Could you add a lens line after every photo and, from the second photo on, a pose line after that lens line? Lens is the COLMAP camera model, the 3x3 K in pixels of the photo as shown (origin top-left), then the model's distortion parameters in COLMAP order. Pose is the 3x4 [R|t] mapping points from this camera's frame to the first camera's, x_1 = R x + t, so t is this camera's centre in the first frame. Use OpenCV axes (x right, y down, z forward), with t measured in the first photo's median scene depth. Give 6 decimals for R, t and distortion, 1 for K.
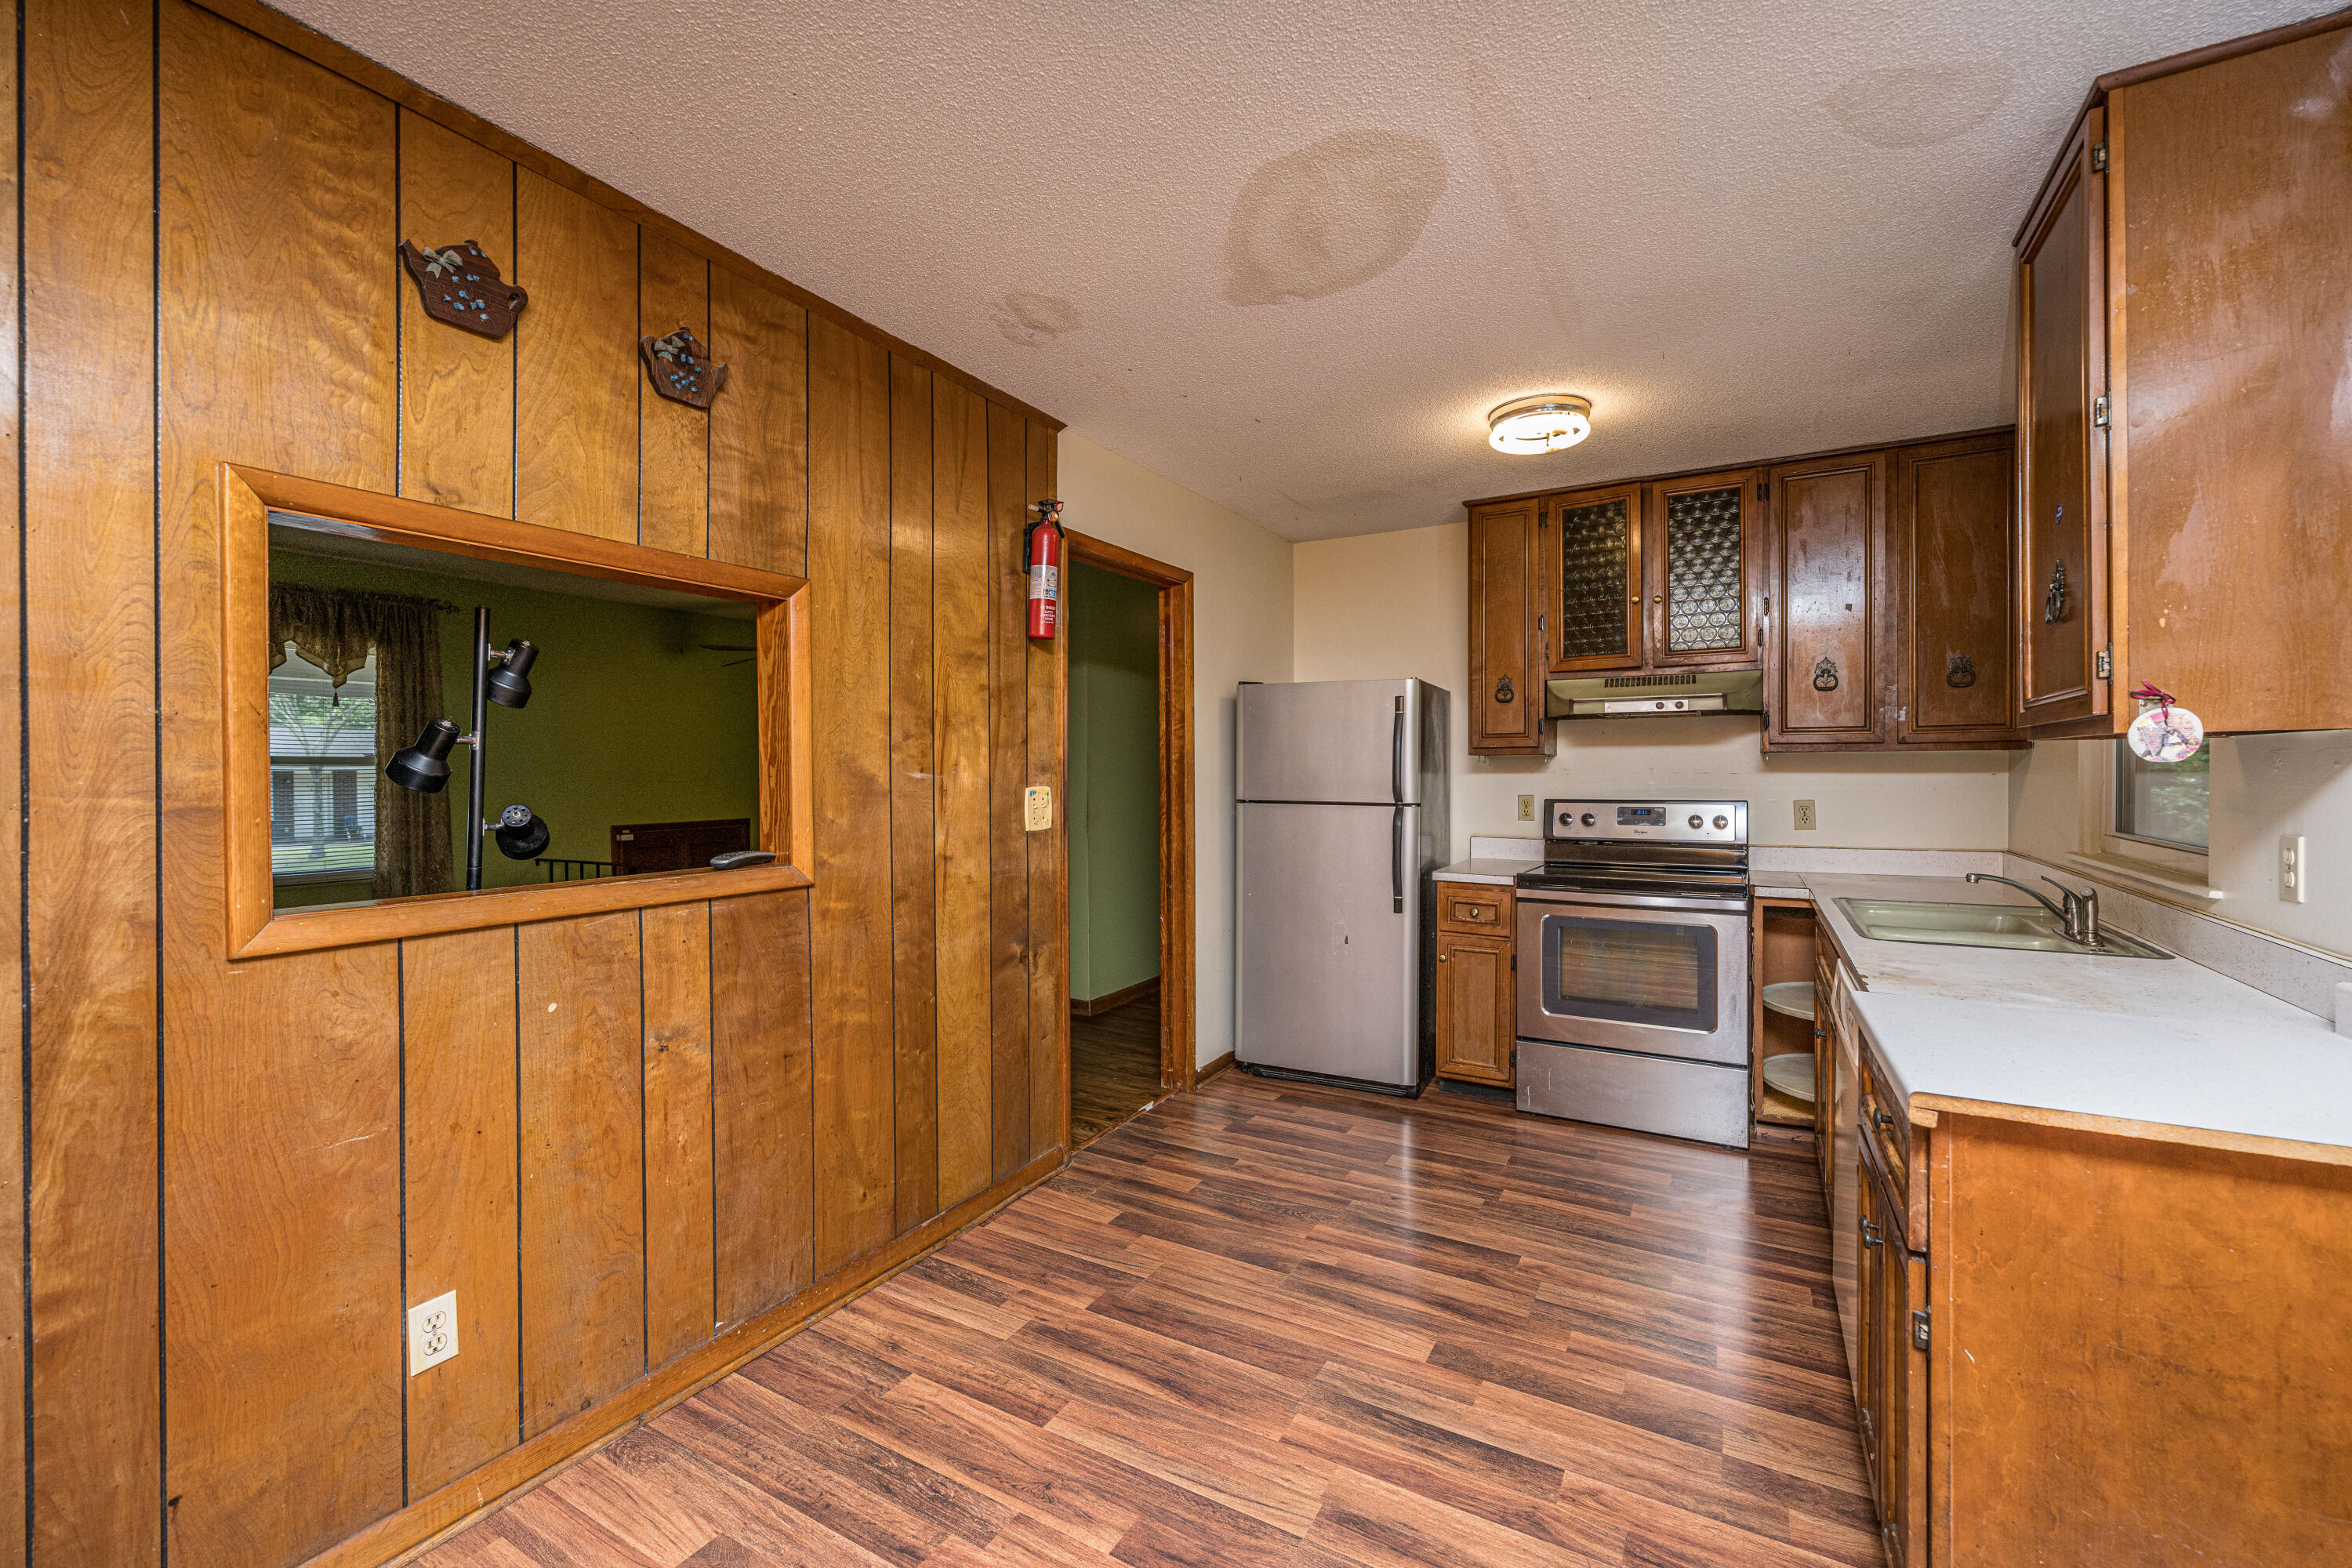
lens RADIAL K [[930.7, 0, 1119.6], [0, 930.7, 777.7], [0, 0, 1]] dist [-0.000875, 0.000202]
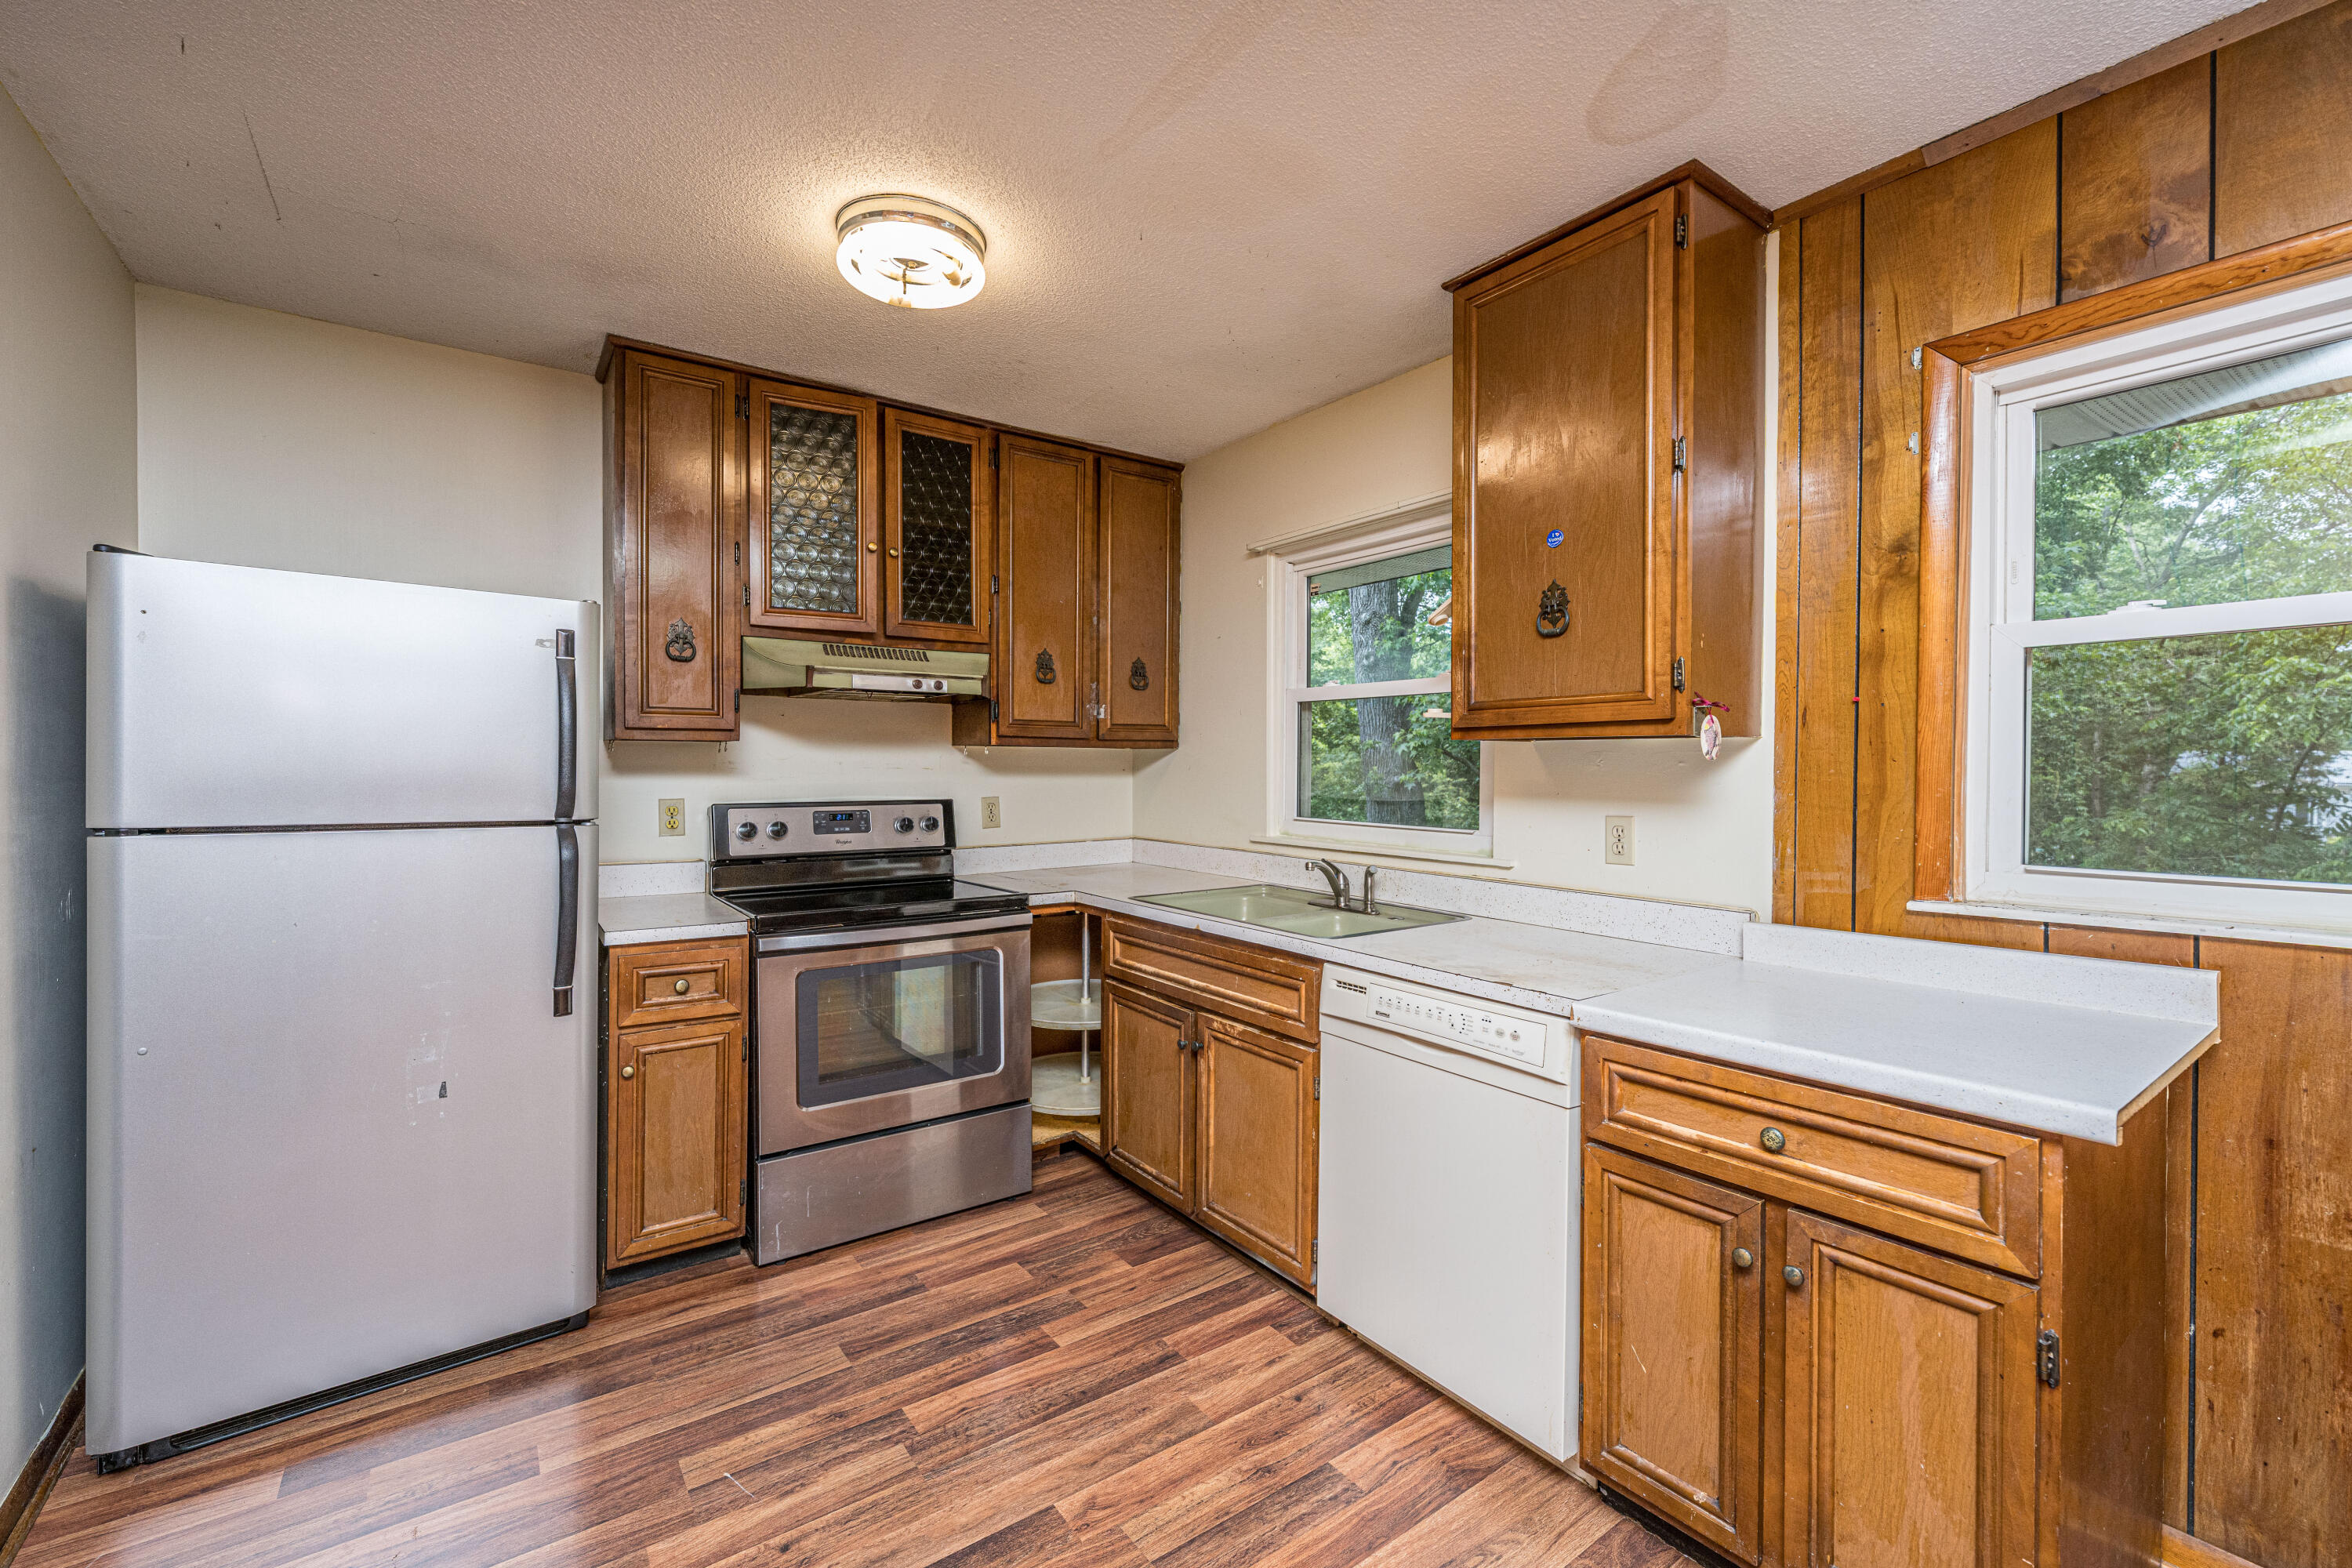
lens RADIAL K [[979.5, 0, 1225.8], [0, 979.5, 777.4], [0, 0, 1]] dist [0.000500, -0.000507]
pose [[0.362772, -0.006199, 0.931857, -0.132902], [0.001922, 0.999981, 0.005903, -0.001582], [-0.931876, -0.000350, 0.362777, 0.514867]]
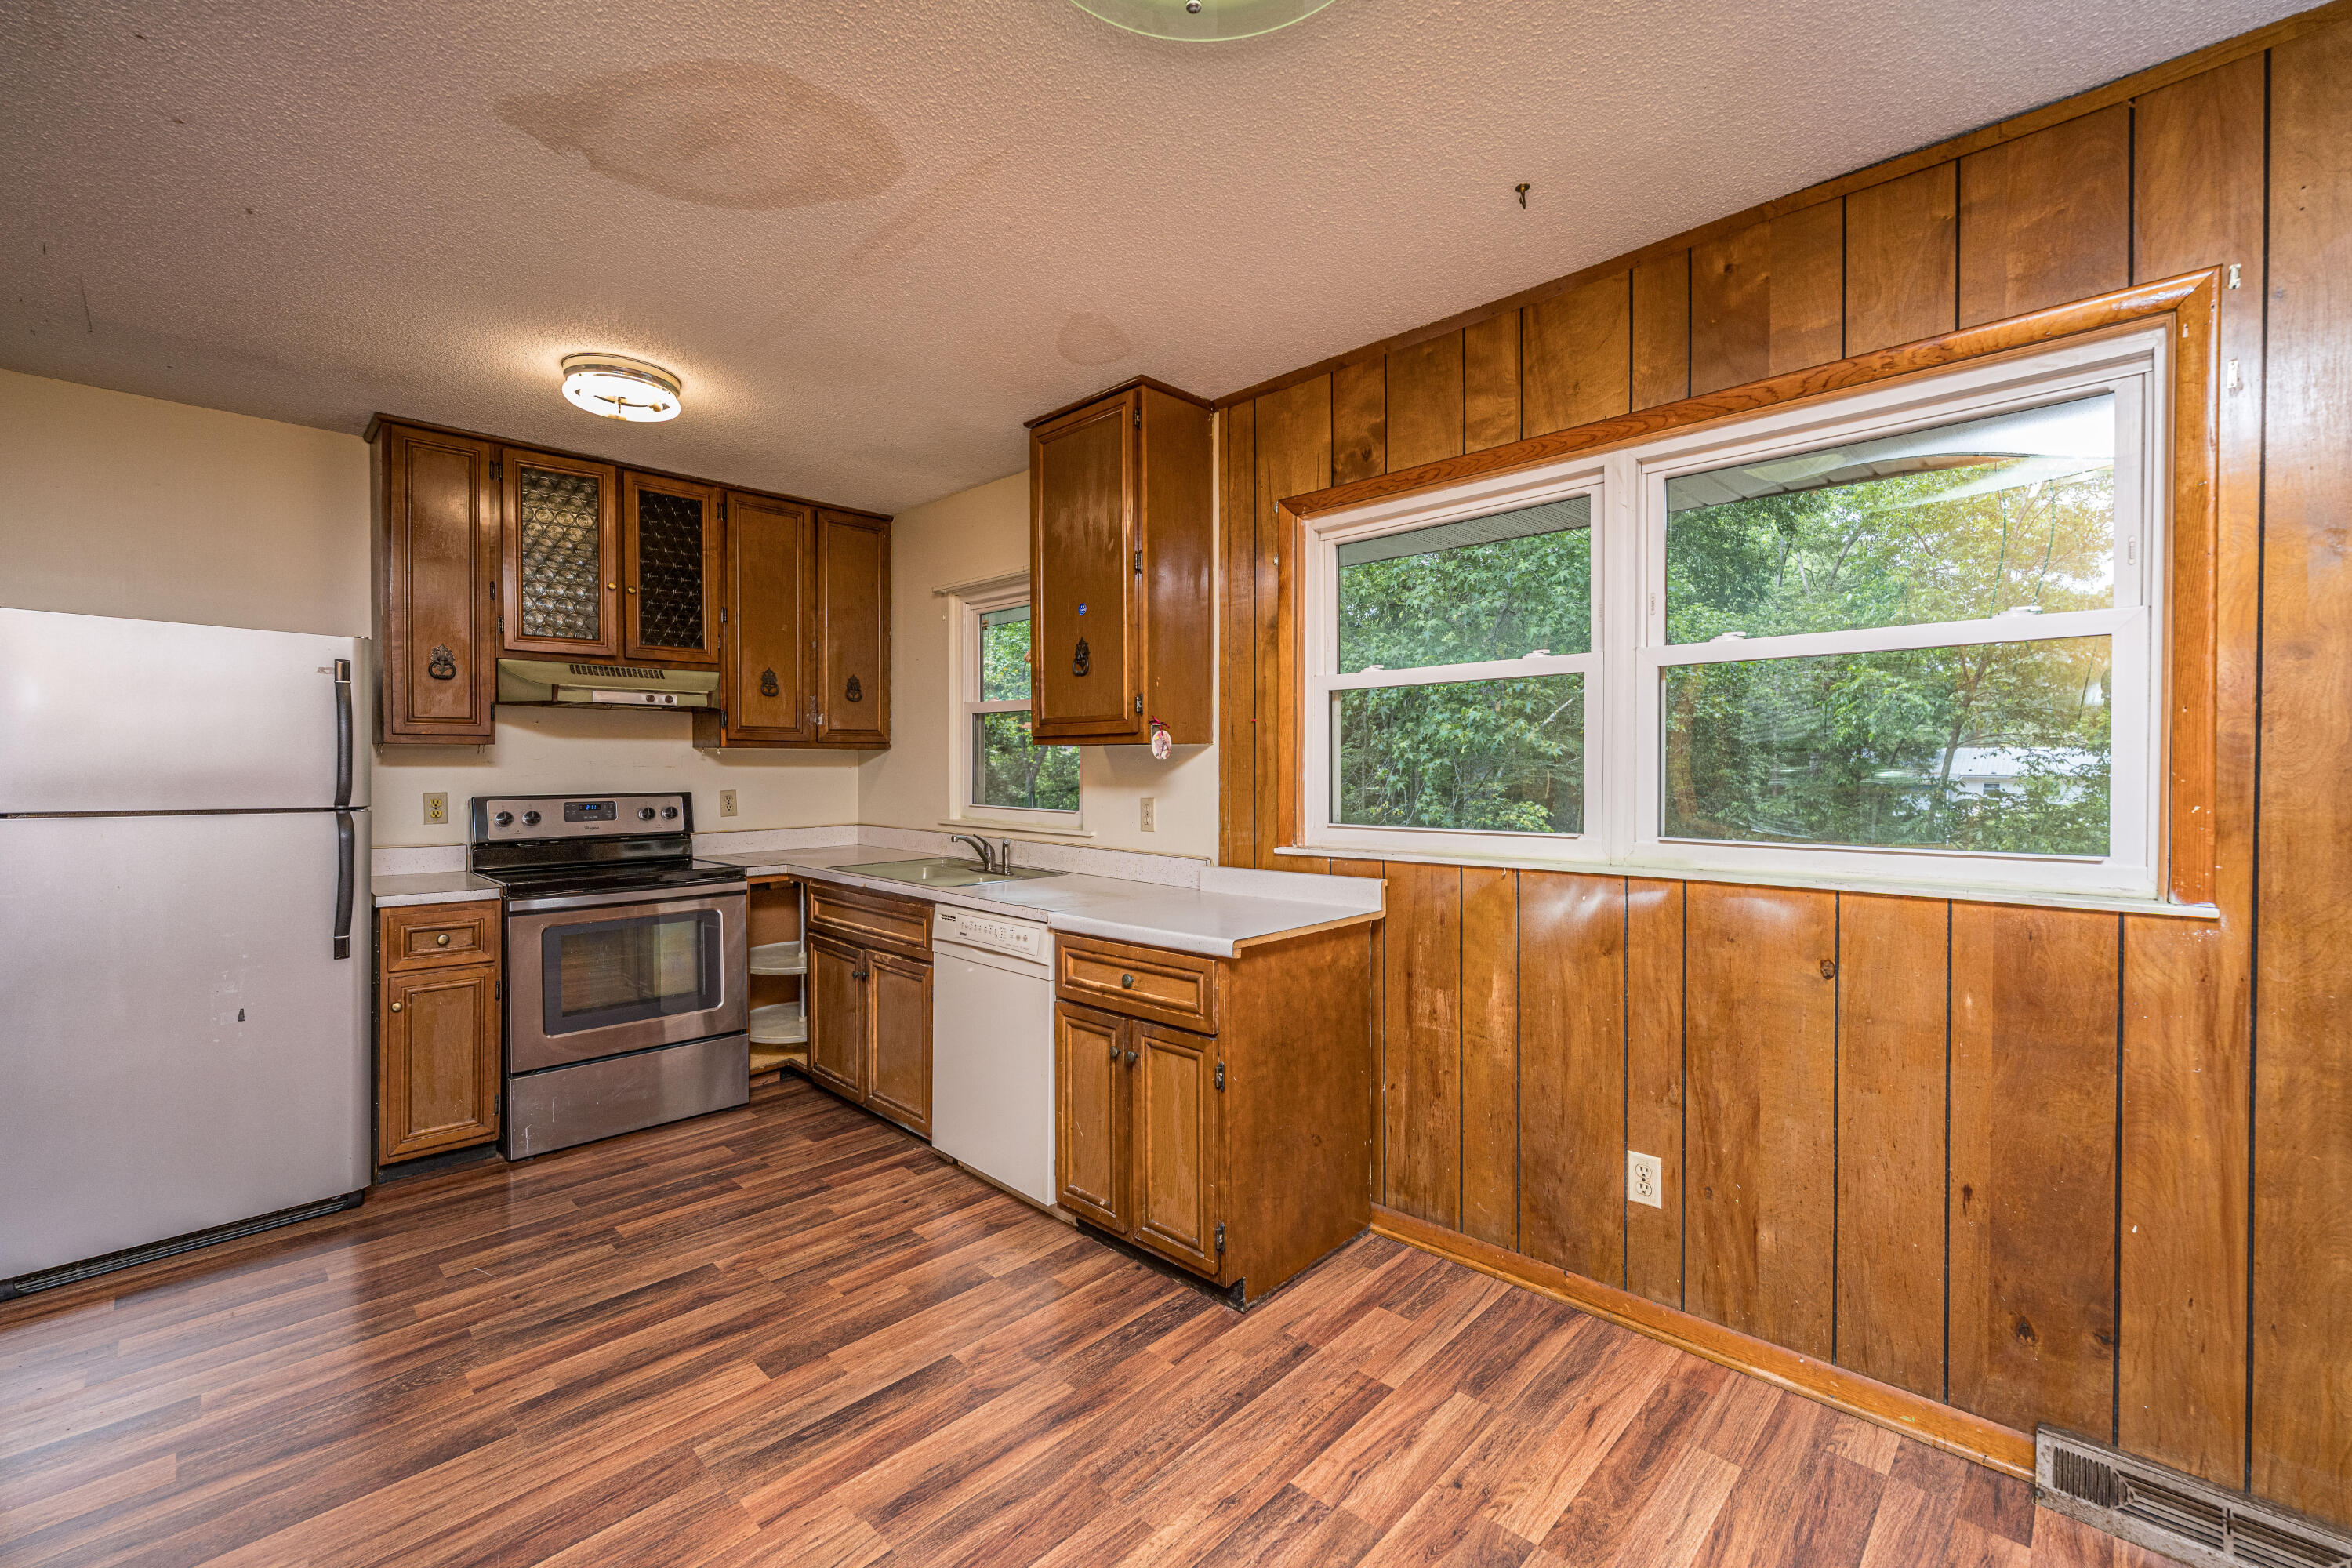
lens RADIAL K [[979.5, 0, 1180.4], [0, 979.5, 775.1], [0, 0, 1]] dist [0.000500, -0.000507]
pose [[0.240009, -0.008605, 0.970733, -0.355724], [0.005421, 0.999957, 0.007523, -0.000098], [-0.970756, 0.003457, 0.240045, 0.225536]]
